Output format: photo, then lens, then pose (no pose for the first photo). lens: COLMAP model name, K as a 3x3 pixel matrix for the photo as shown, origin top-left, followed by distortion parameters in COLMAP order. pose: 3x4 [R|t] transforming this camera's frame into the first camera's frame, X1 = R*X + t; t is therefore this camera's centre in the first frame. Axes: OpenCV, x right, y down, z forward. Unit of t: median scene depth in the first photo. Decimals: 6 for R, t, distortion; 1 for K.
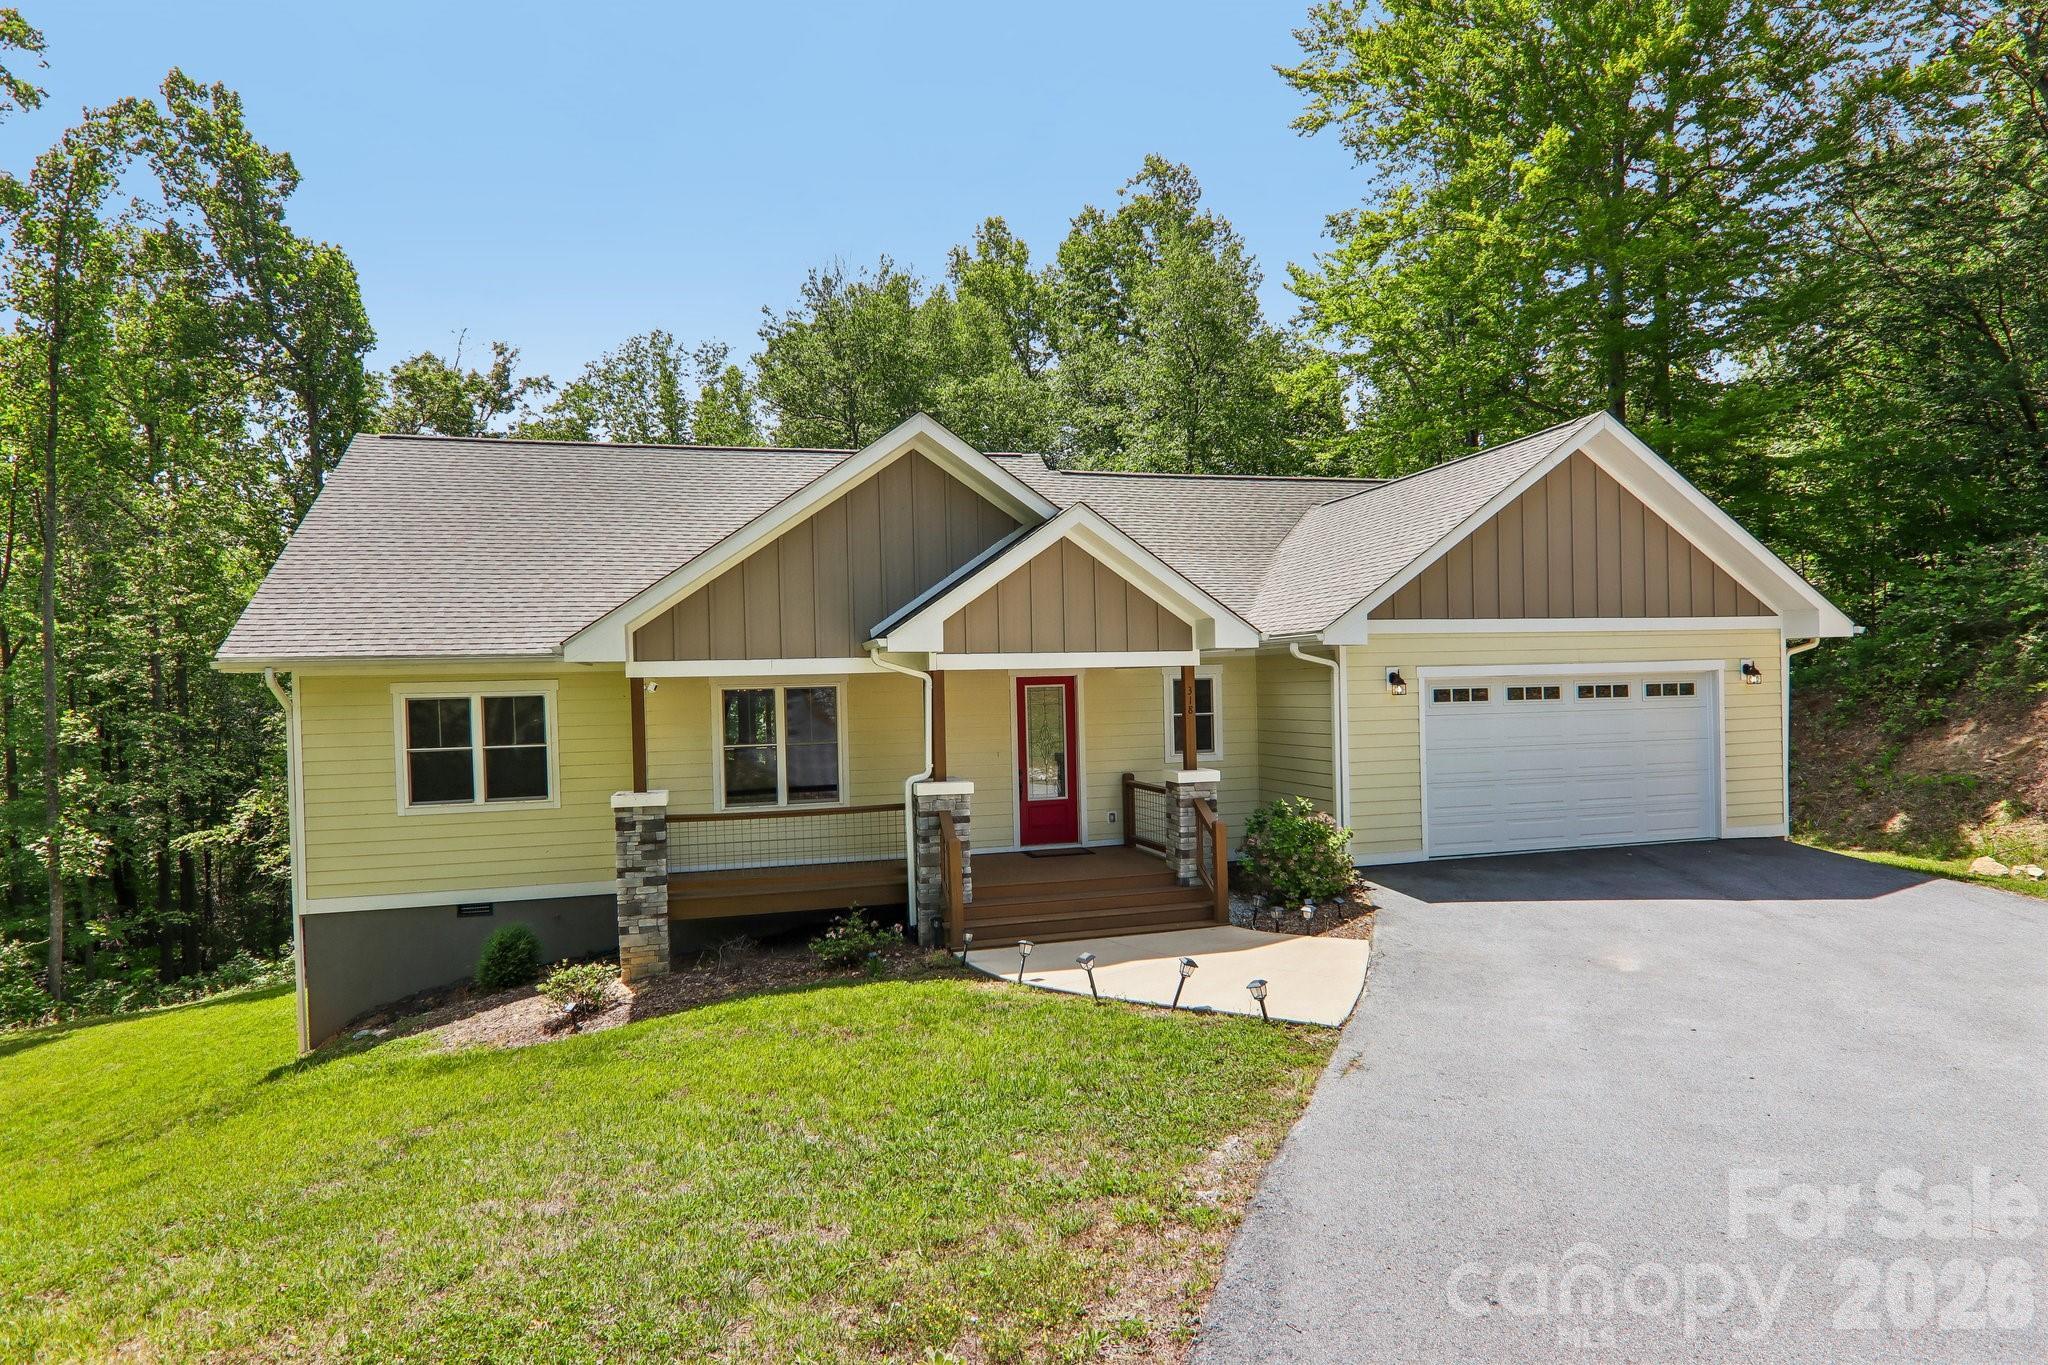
lens RADIAL K [[1133.4, 0, 1026.4], [0, 1133.4, 700.0], [0, 0, 1]] dist [0.008249, -0.020587]
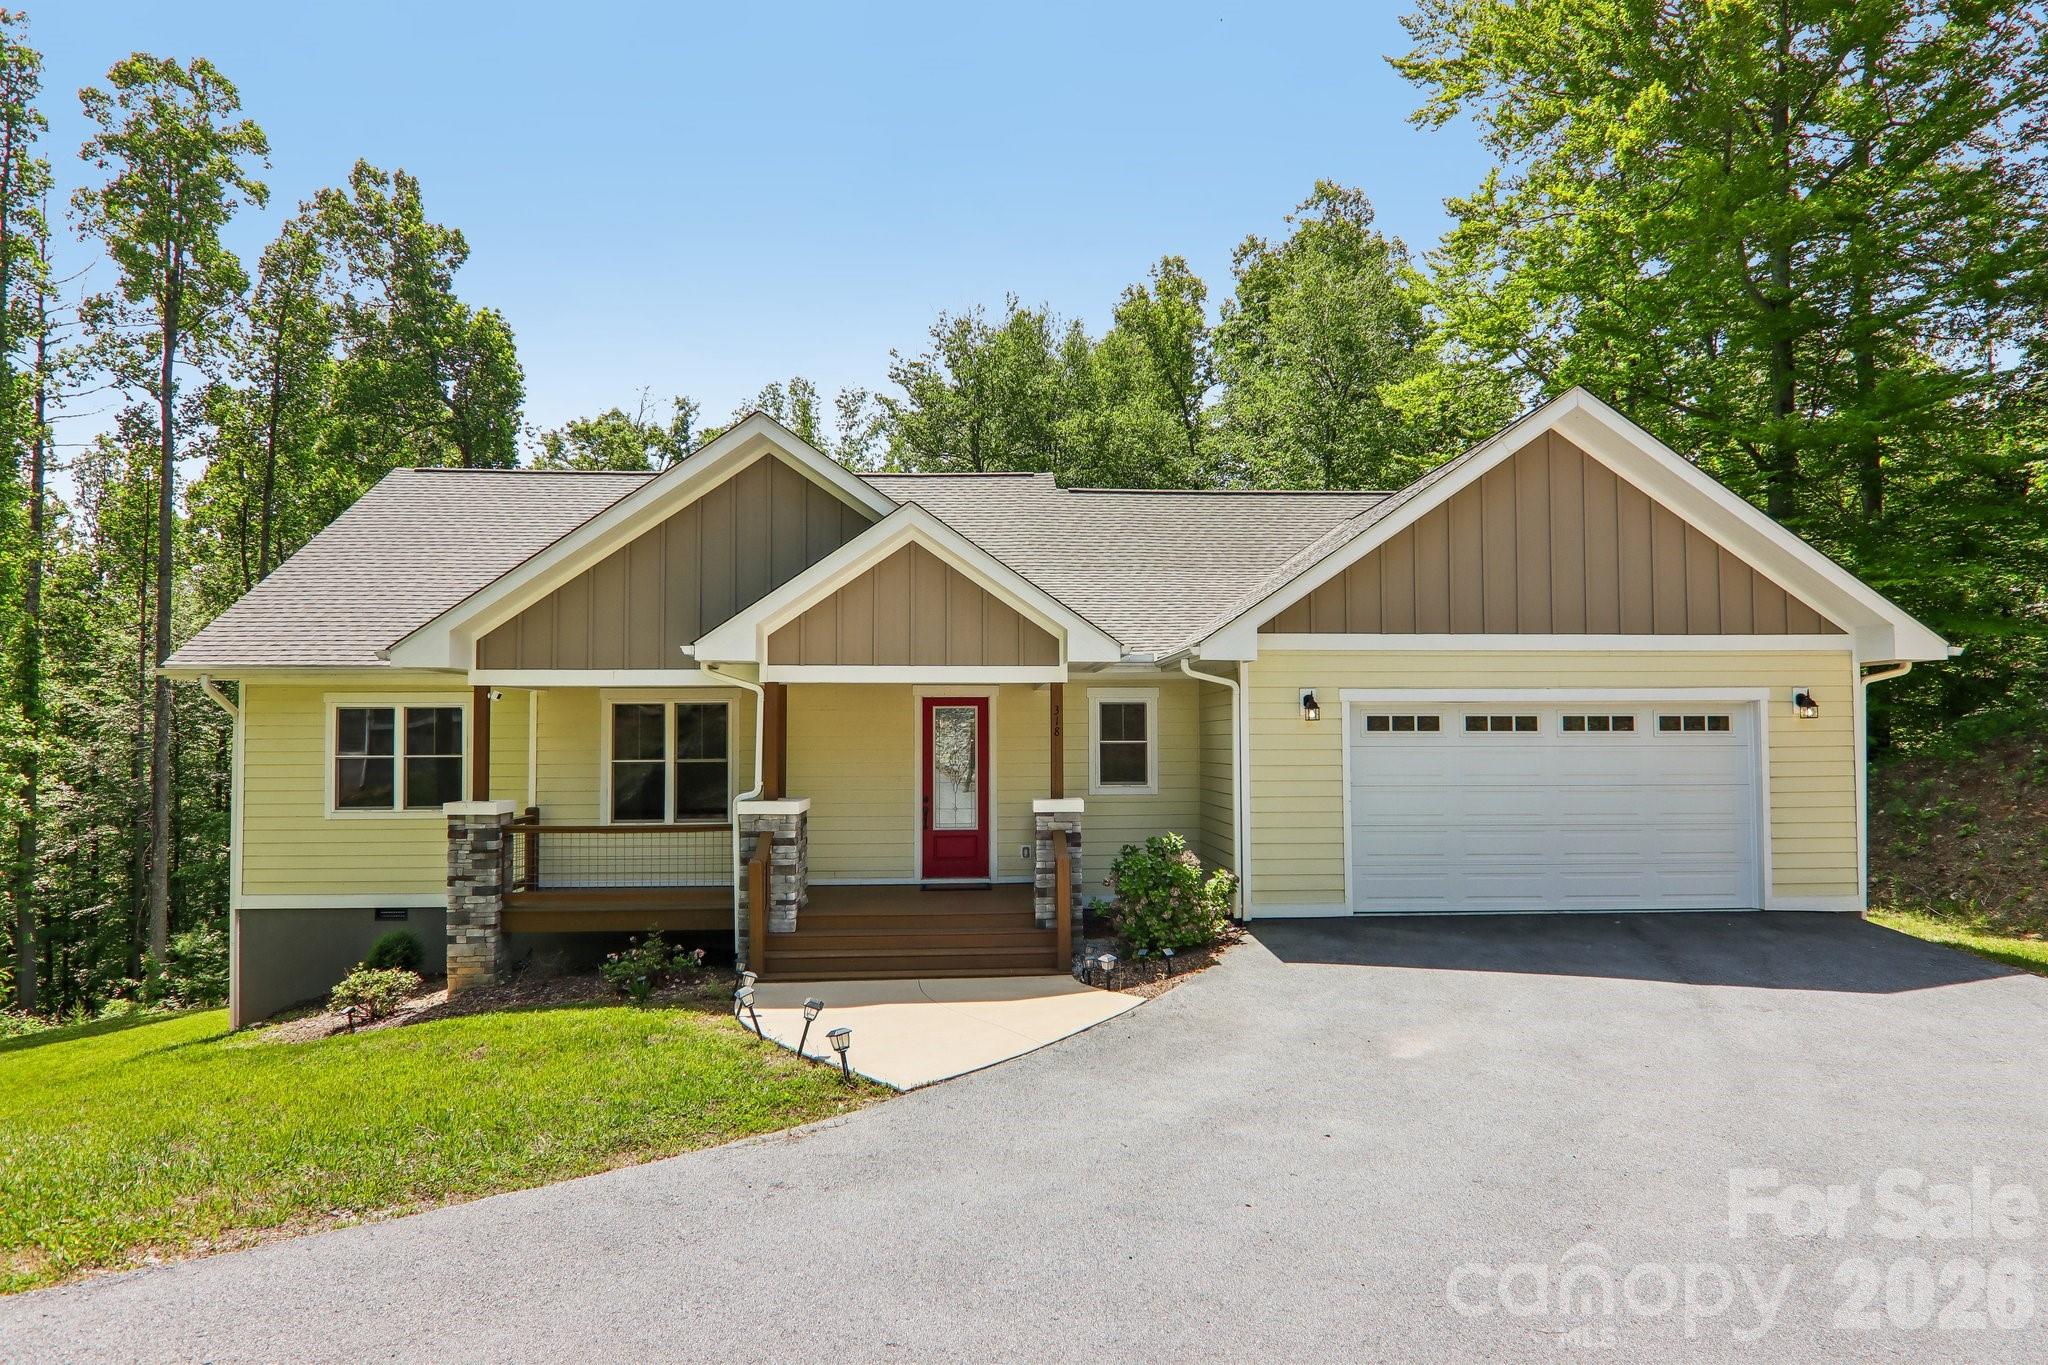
lens RADIAL K [[1131.3, 0, 1019.8], [0, 1131.3, 708.3], [0, 0, 1]] dist [0.009511, -0.019372]
pose [[0.977282, 0.015317, -0.211389, 0.285039], [-0.022528, 0.999242, -0.031750, 0.018057], [0.210742, 0.035791, 0.976886, 0.108544]]
